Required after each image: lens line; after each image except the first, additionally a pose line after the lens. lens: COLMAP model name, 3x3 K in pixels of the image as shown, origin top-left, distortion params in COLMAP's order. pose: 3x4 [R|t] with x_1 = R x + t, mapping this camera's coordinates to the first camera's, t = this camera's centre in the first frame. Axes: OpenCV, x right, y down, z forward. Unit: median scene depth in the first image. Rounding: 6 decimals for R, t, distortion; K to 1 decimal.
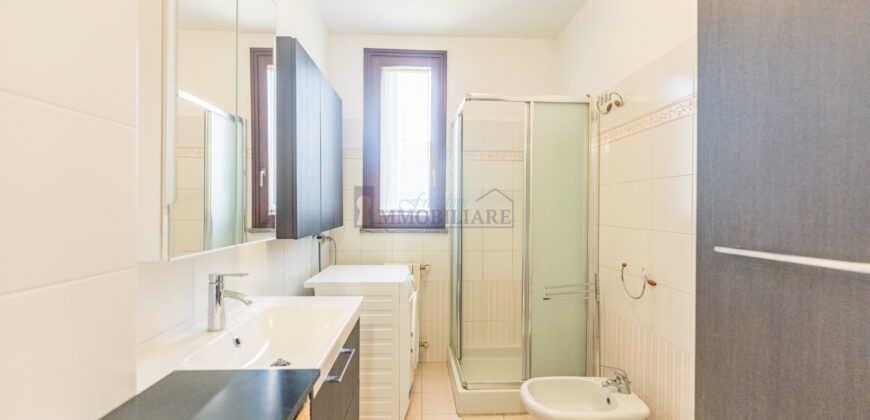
lens RADIAL K [[344.2, 0, 434.6], [0, 344.2, 209.1], [0, 0, 1]] dist [-0.002046, -0.000457]
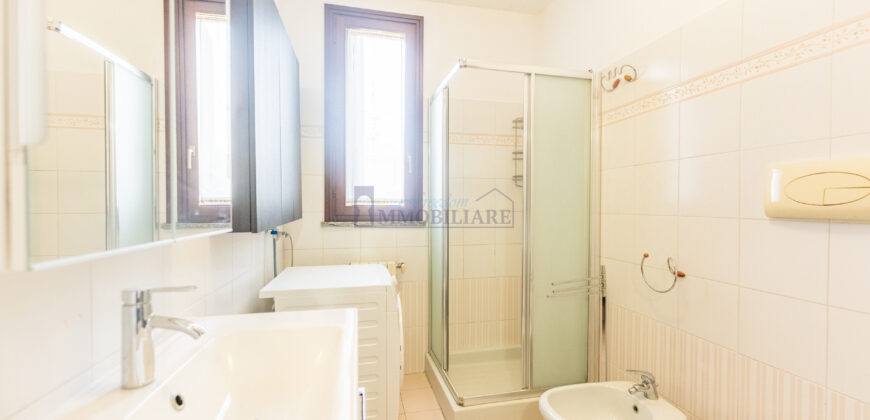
lens RADIAL K [[344.2, 0, 433.9], [0, 344.2, 210.8], [0, 0, 1]] dist [-0.002046, -0.000457]
pose [[0.984377, -0.006845, 0.175939, -0.123453], [0.004695, 0.999909, 0.012636, 0.025983], [-0.176010, -0.011612, 0.984320, 0.174500]]
